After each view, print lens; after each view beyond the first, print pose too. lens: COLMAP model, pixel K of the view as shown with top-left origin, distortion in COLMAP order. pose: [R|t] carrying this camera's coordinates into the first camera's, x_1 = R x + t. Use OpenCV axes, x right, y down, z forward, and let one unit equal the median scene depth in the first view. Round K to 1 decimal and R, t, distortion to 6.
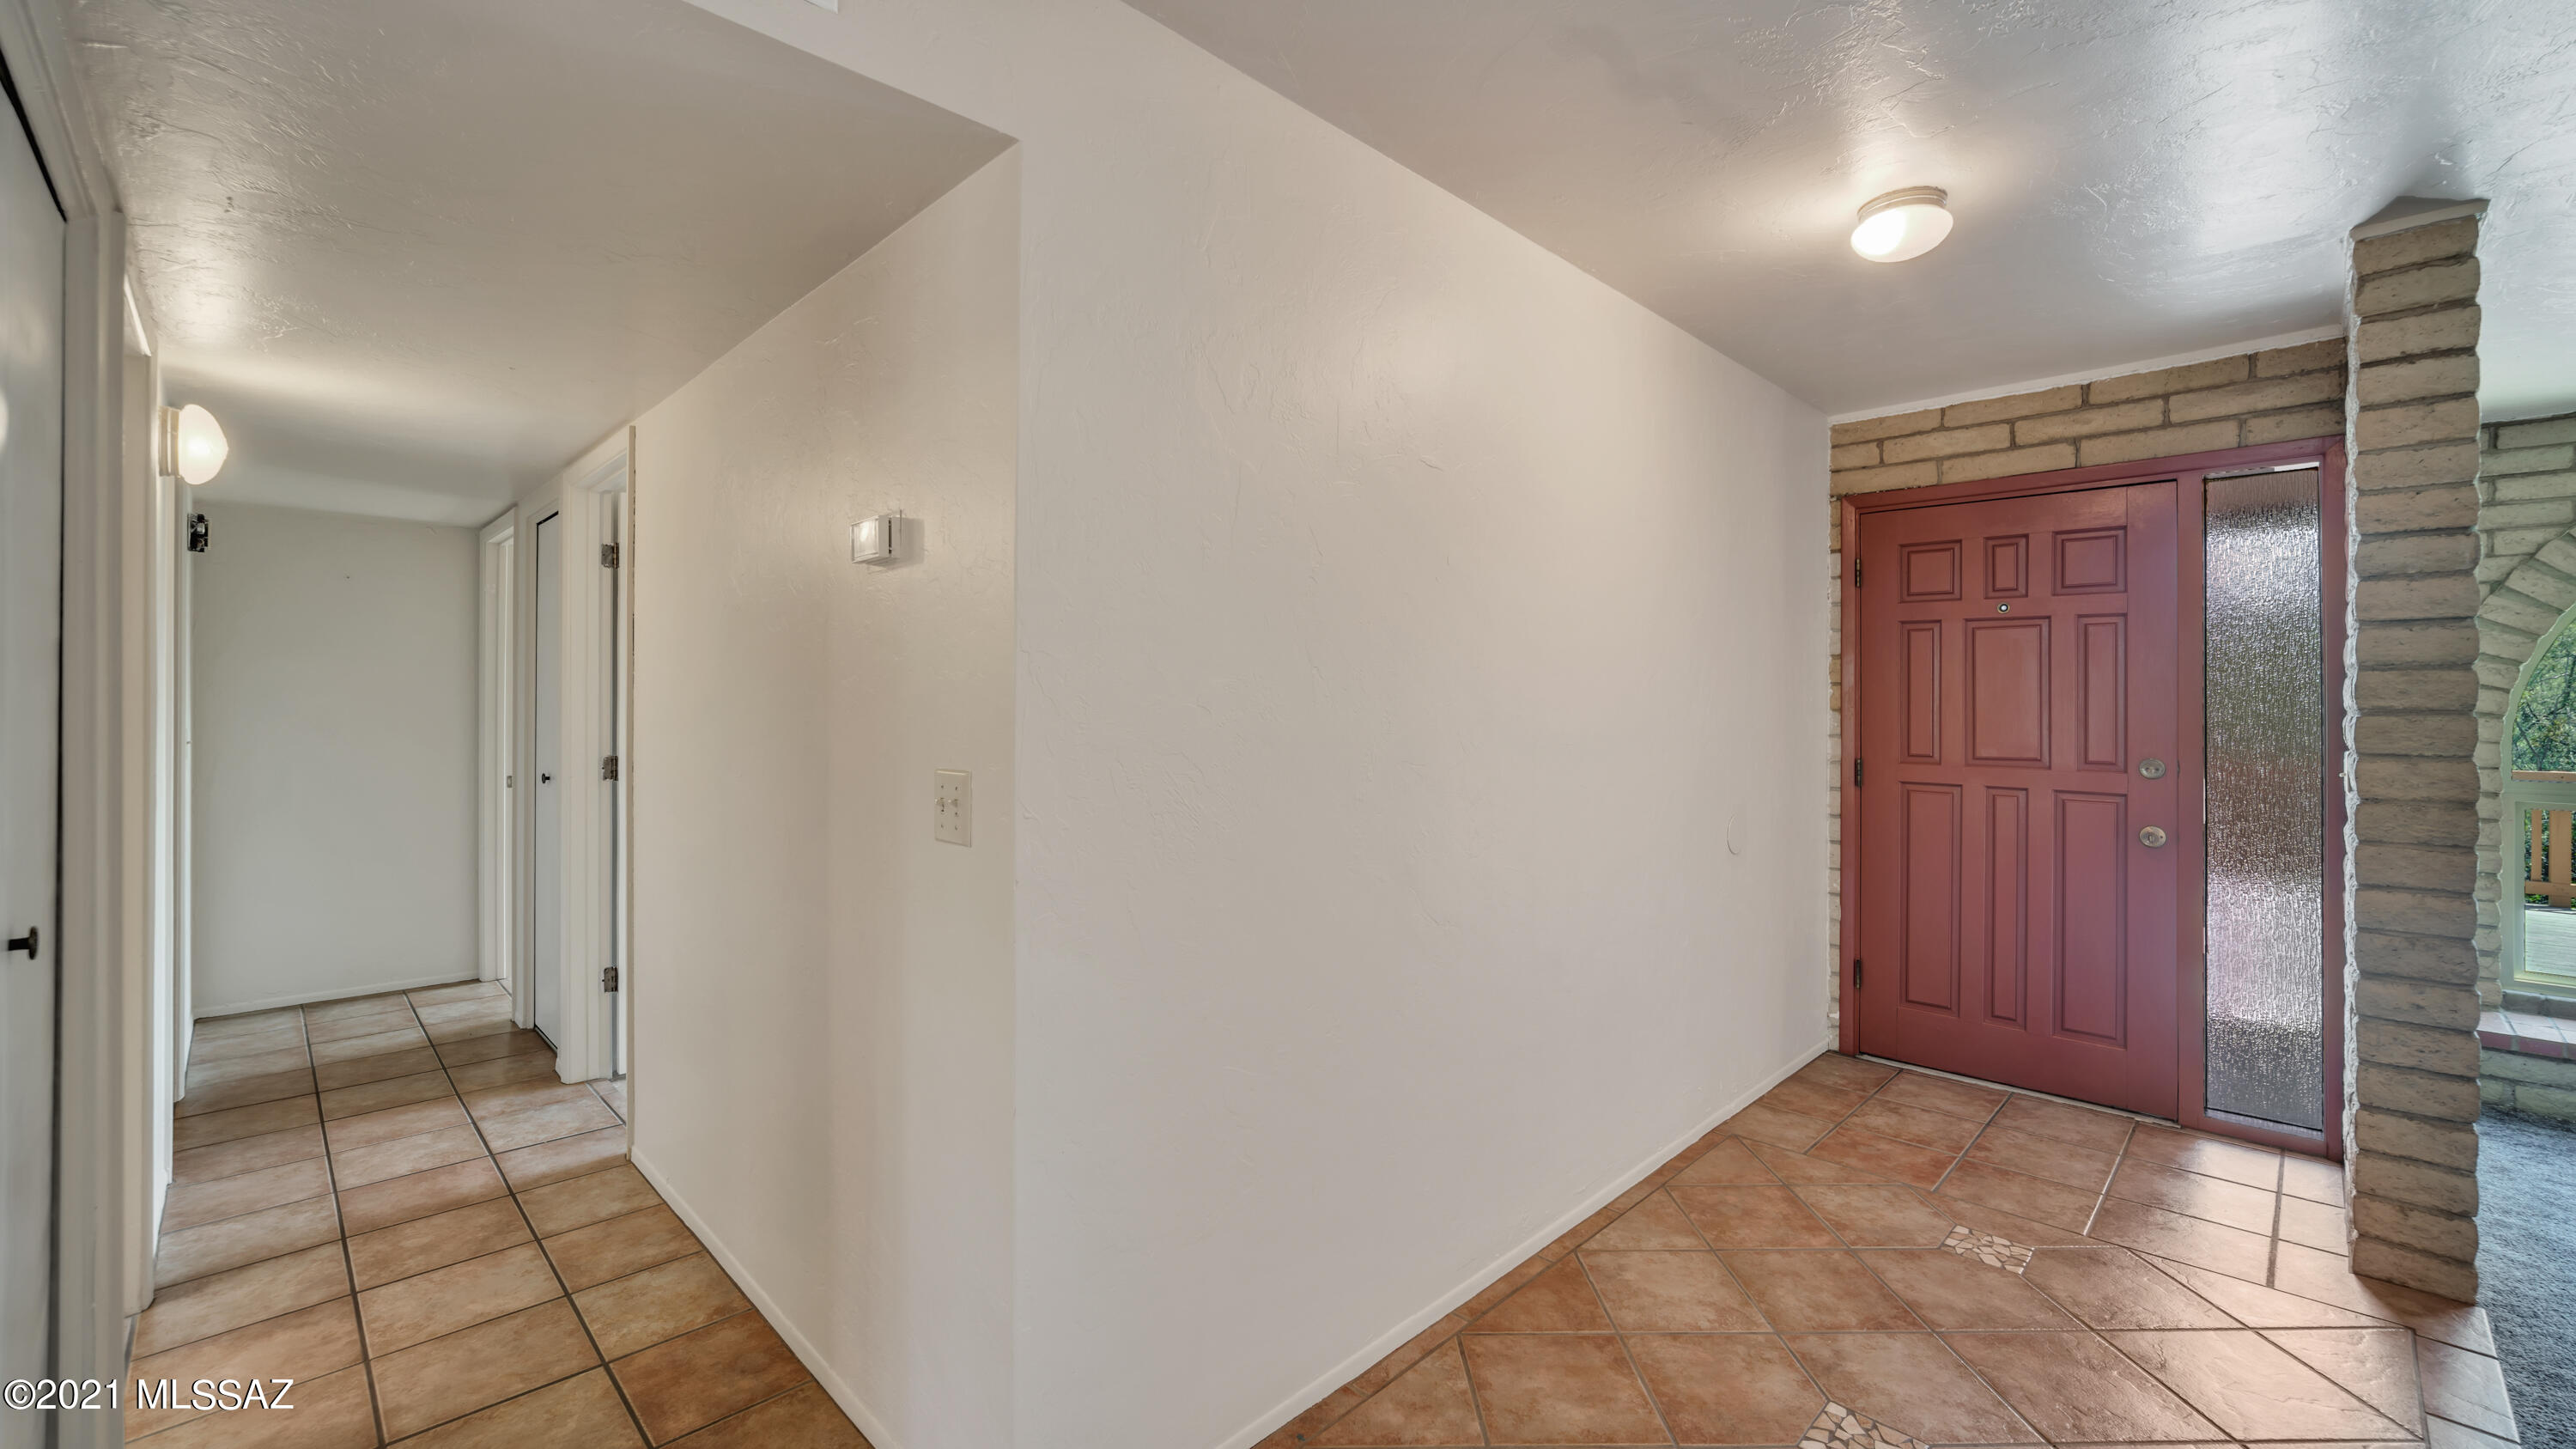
lens RADIAL K [[1033.2, 0, 1289.3], [0, 1033.2, 690.0], [0, 0, 1]] dist [0.002218, 0.000338]
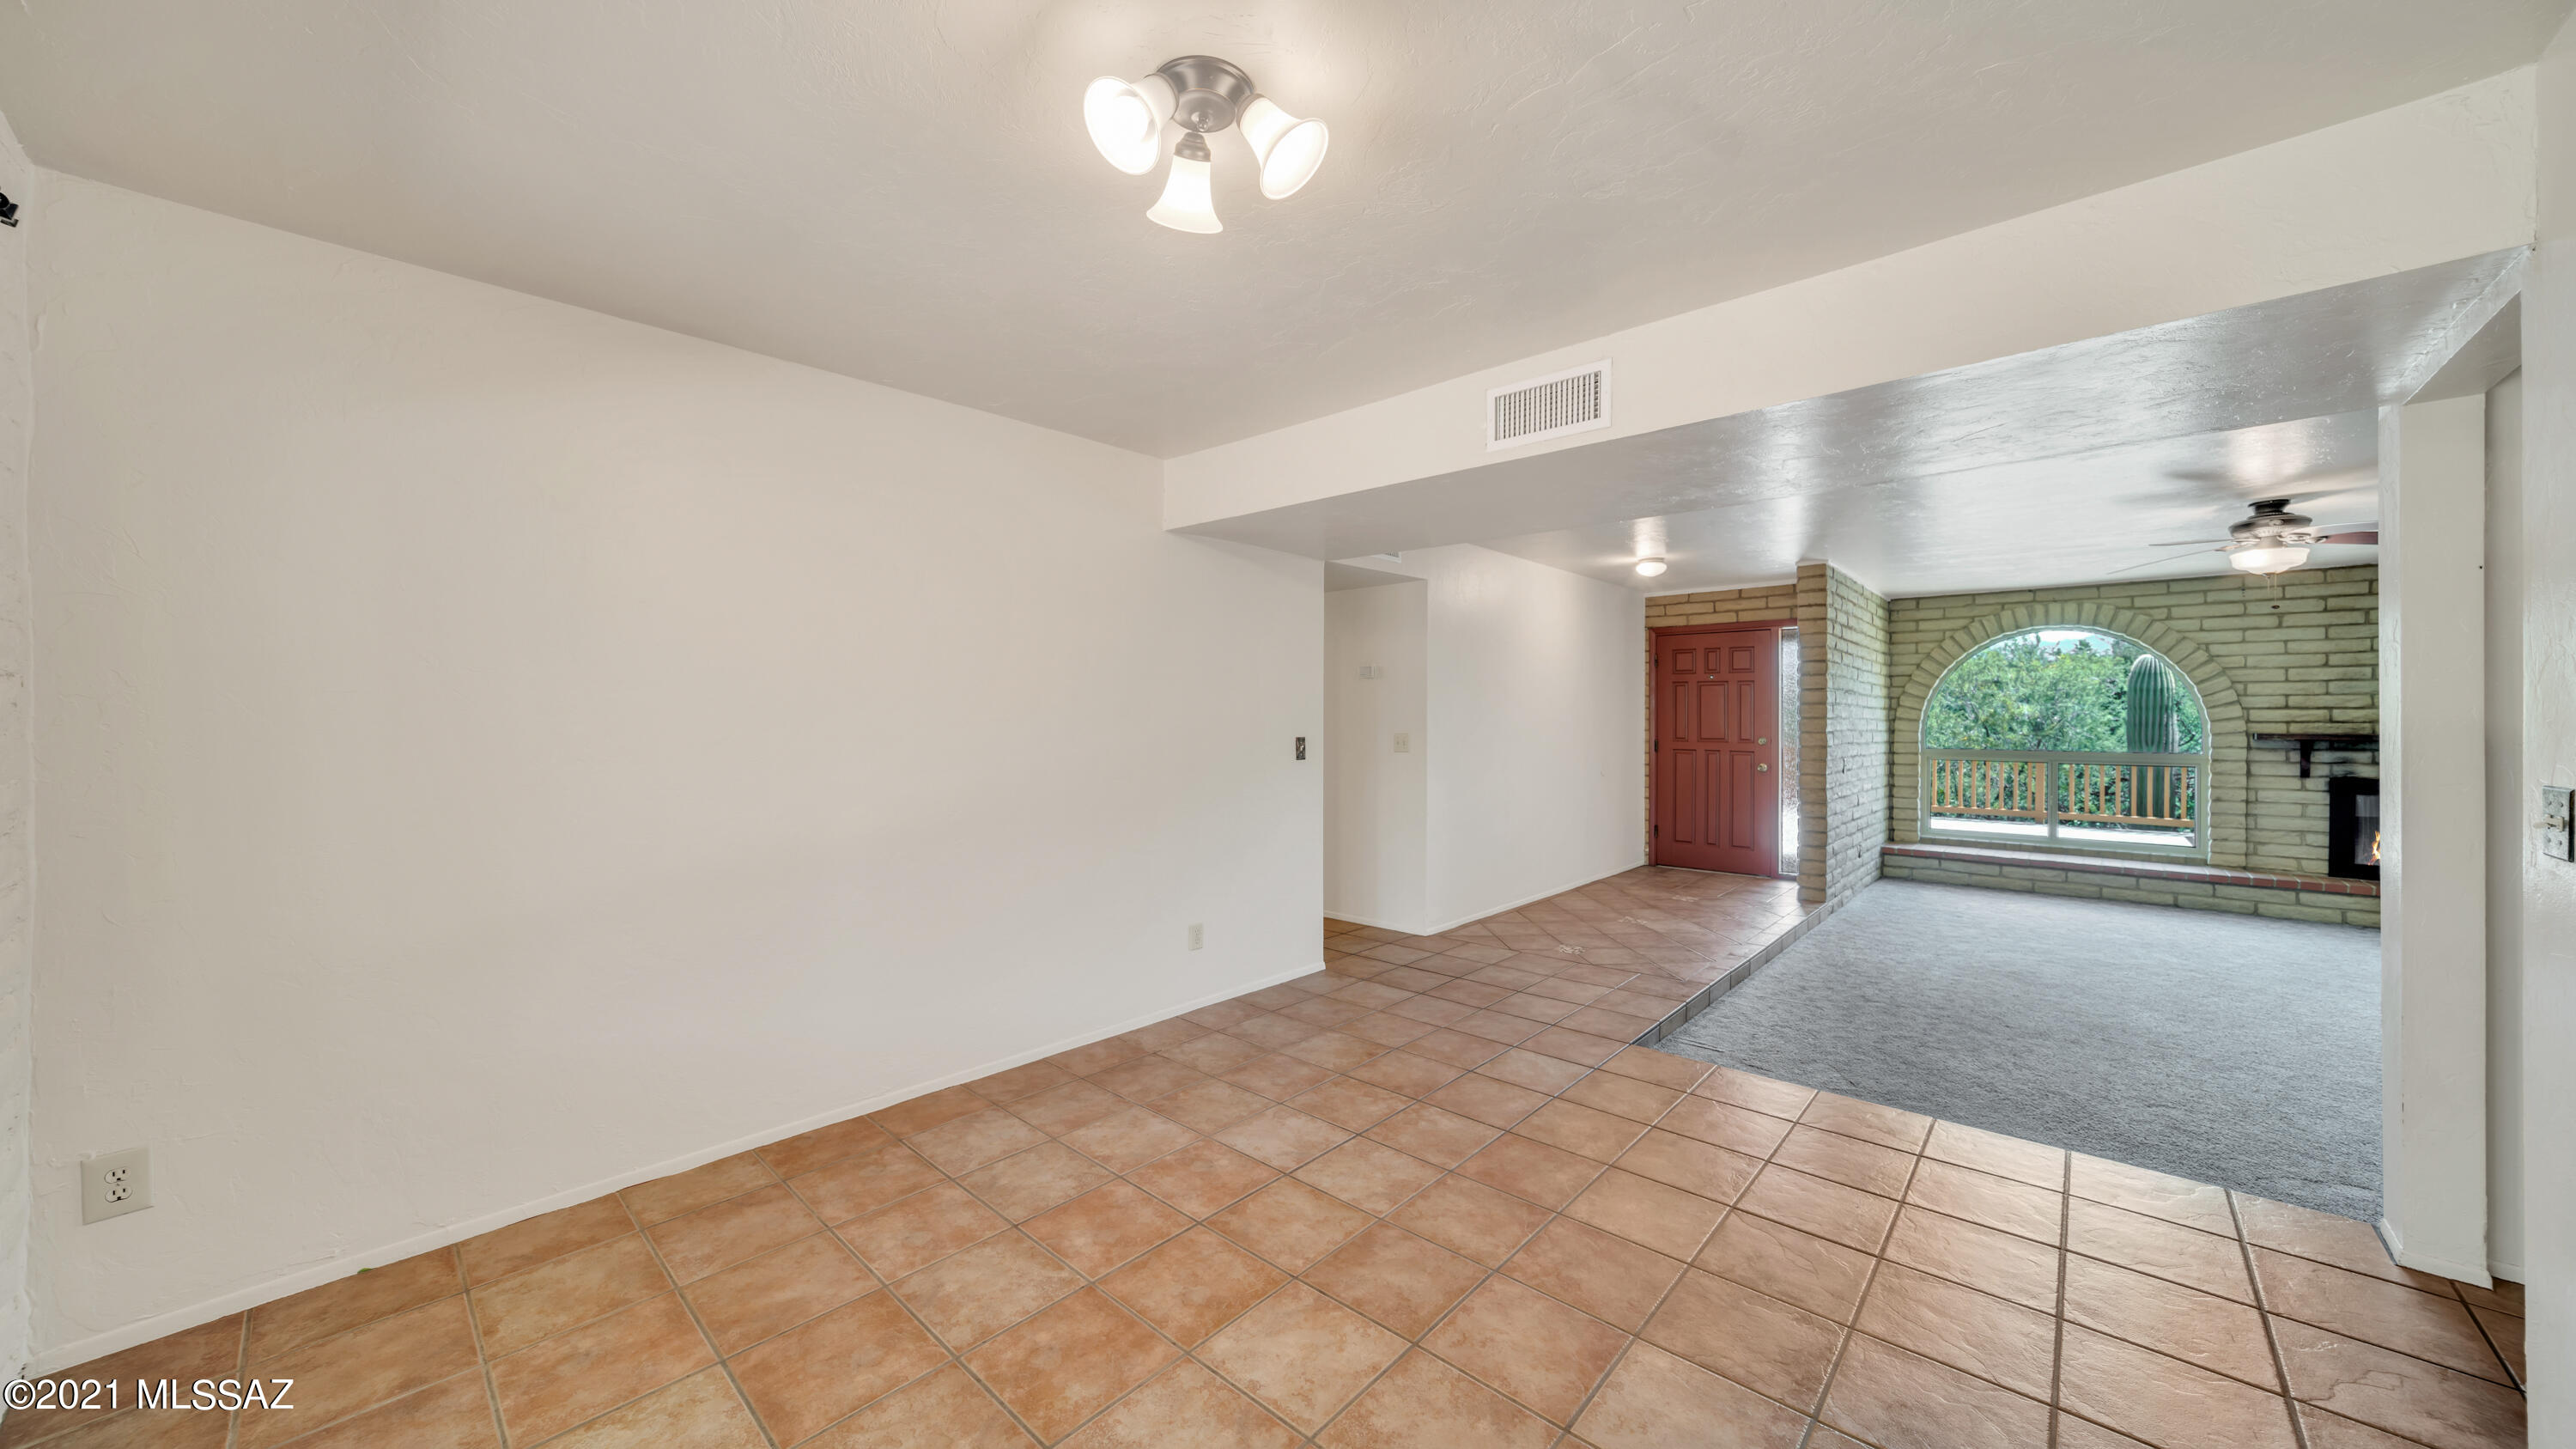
lens RADIAL K [[884.5, 0, 1272.2], [0, 884.5, 714.8], [0, 0, 1]] dist [-0.022294, 0.000184]
pose [[0.999426, -0.001841, 0.033831, -0.417572], [0.001560, 0.999964, 0.008328, -0.008989], [-0.033845, -0.008270, 0.999393, -1.039482]]
